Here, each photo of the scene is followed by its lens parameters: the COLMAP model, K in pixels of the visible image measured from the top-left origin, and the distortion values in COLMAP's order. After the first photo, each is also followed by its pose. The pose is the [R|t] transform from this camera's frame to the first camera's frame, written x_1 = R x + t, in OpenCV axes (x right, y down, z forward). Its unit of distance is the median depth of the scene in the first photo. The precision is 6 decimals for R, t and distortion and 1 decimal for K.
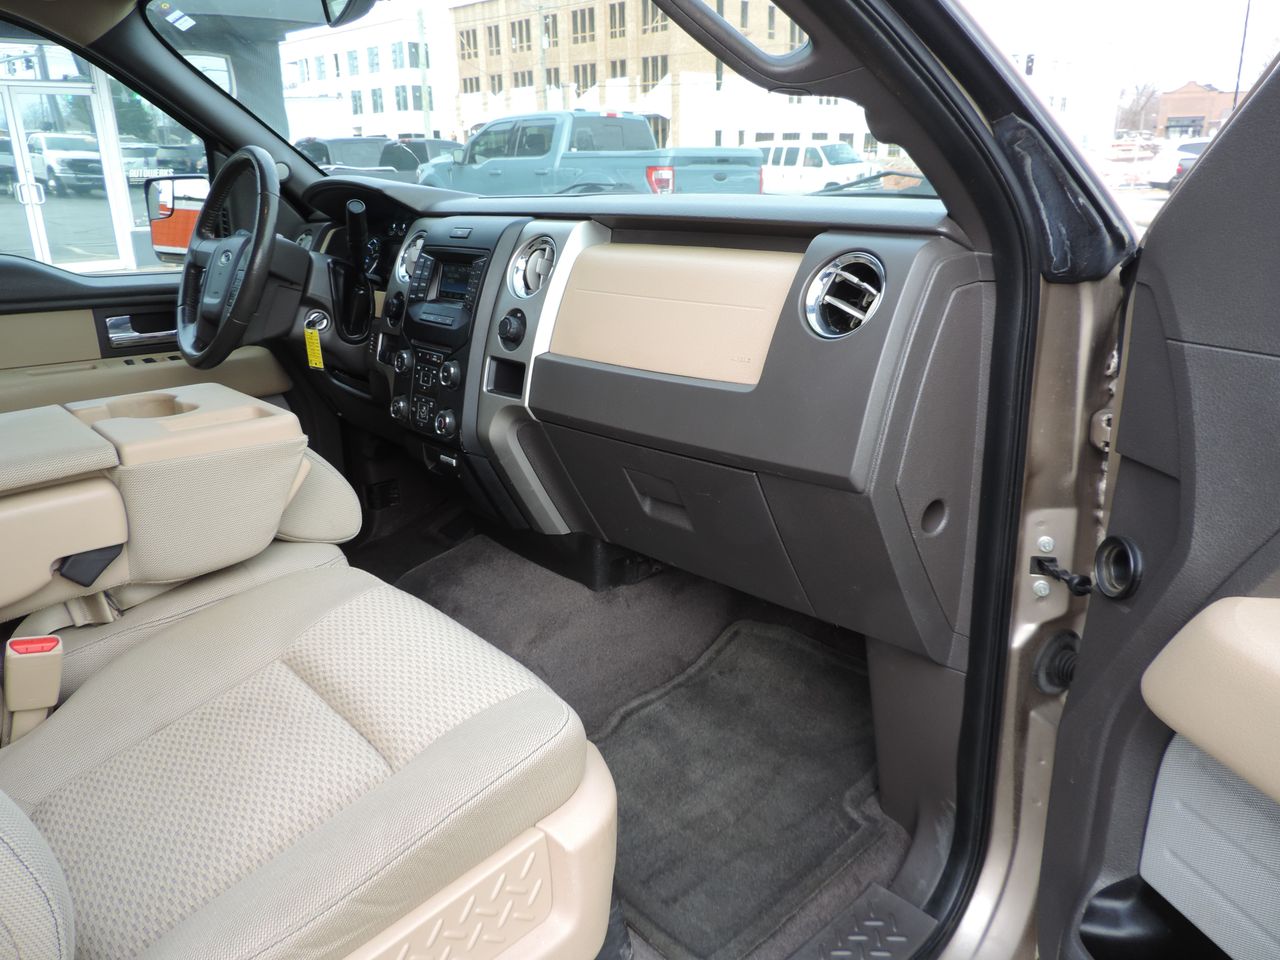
lens RADIAL K [[919.0, 0, 646.7], [0, 919.0, 476.3], [0, 0, 1]] dist [0.004740, -0.026093]
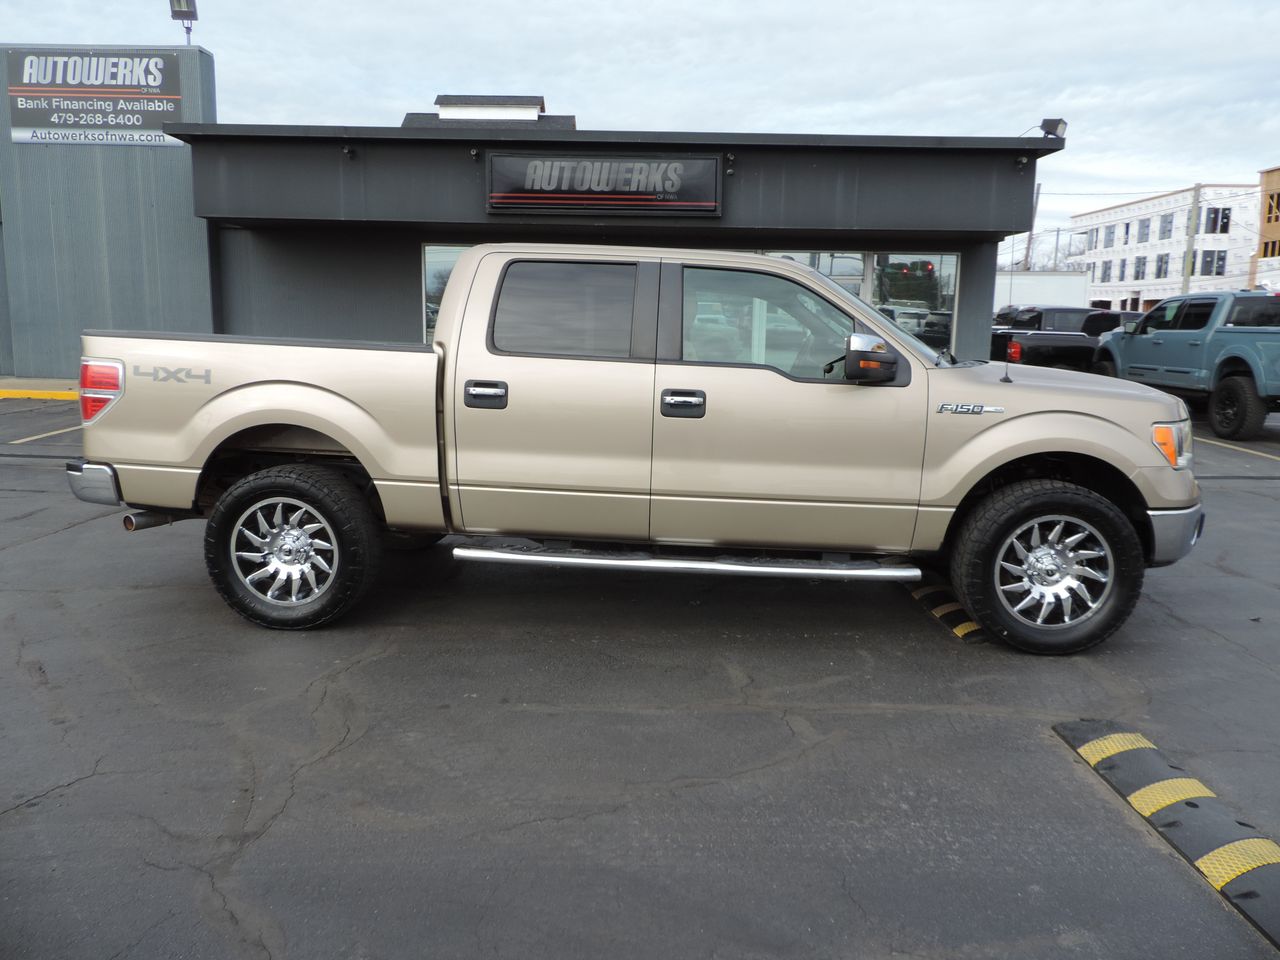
lens RADIAL K [[919.0, 0, 640.5], [0, 919.0, 484.0], [0, 0, 1]] dist [0.004740, -0.026093]
pose [[0.705434, 0.136809, -0.695447, 1.902567], [-0.242878, 0.968448, -0.055853, 0.619999], [0.665863, 0.208309, 0.716403, -2.109447]]
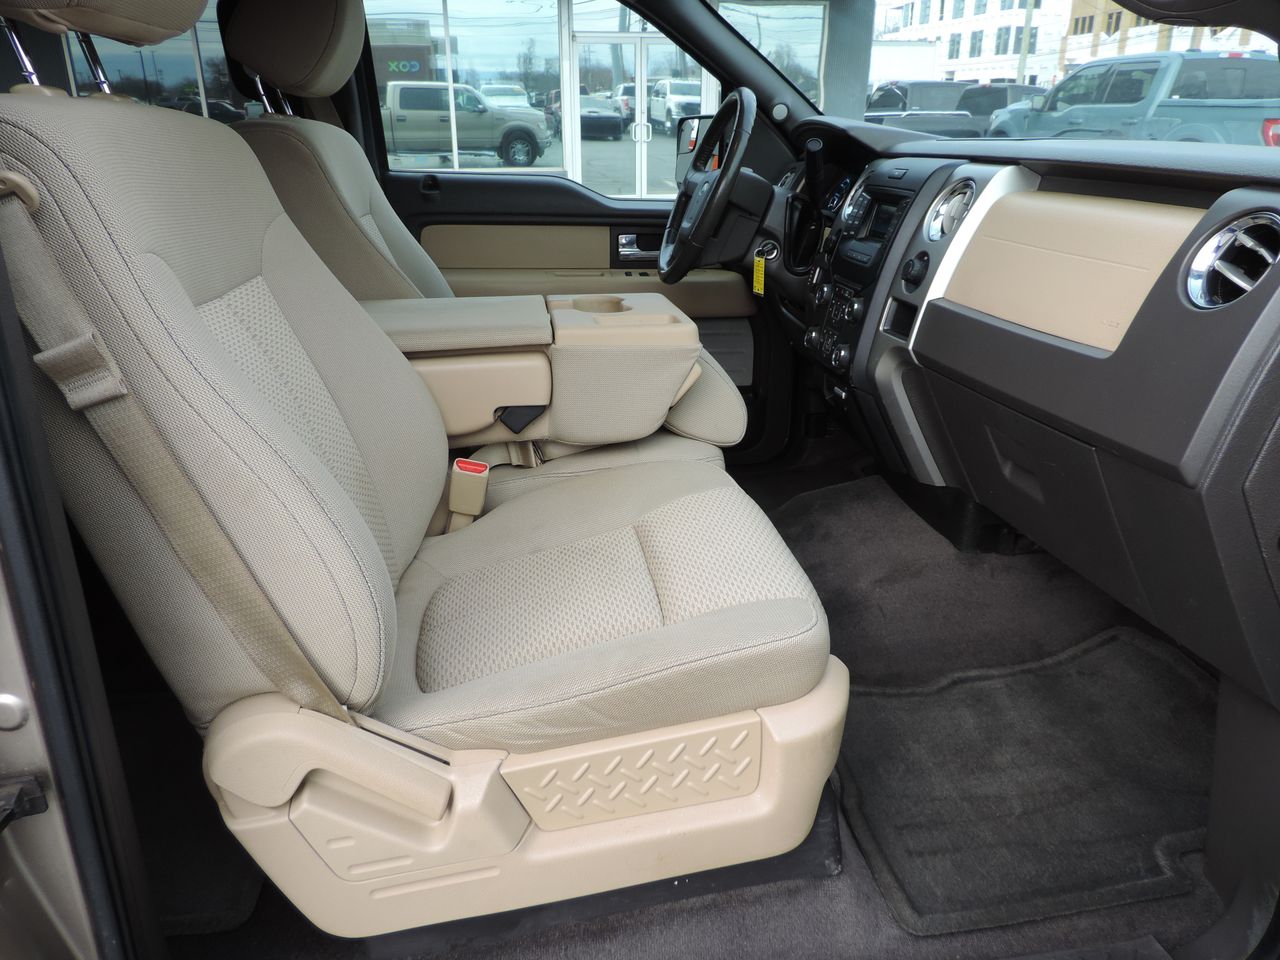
lens RADIAL K [[919.0, 0, 640.7], [0, 919.0, 470.4], [0, 0, 1]] dist [0.004740, -0.026093]
pose [[0.832072, 0.208571, -0.513959, 0.160536], [-0.184847, 0.977910, 0.097589, 0.009426], [0.522960, 0.013803, 0.852245, -0.010331]]
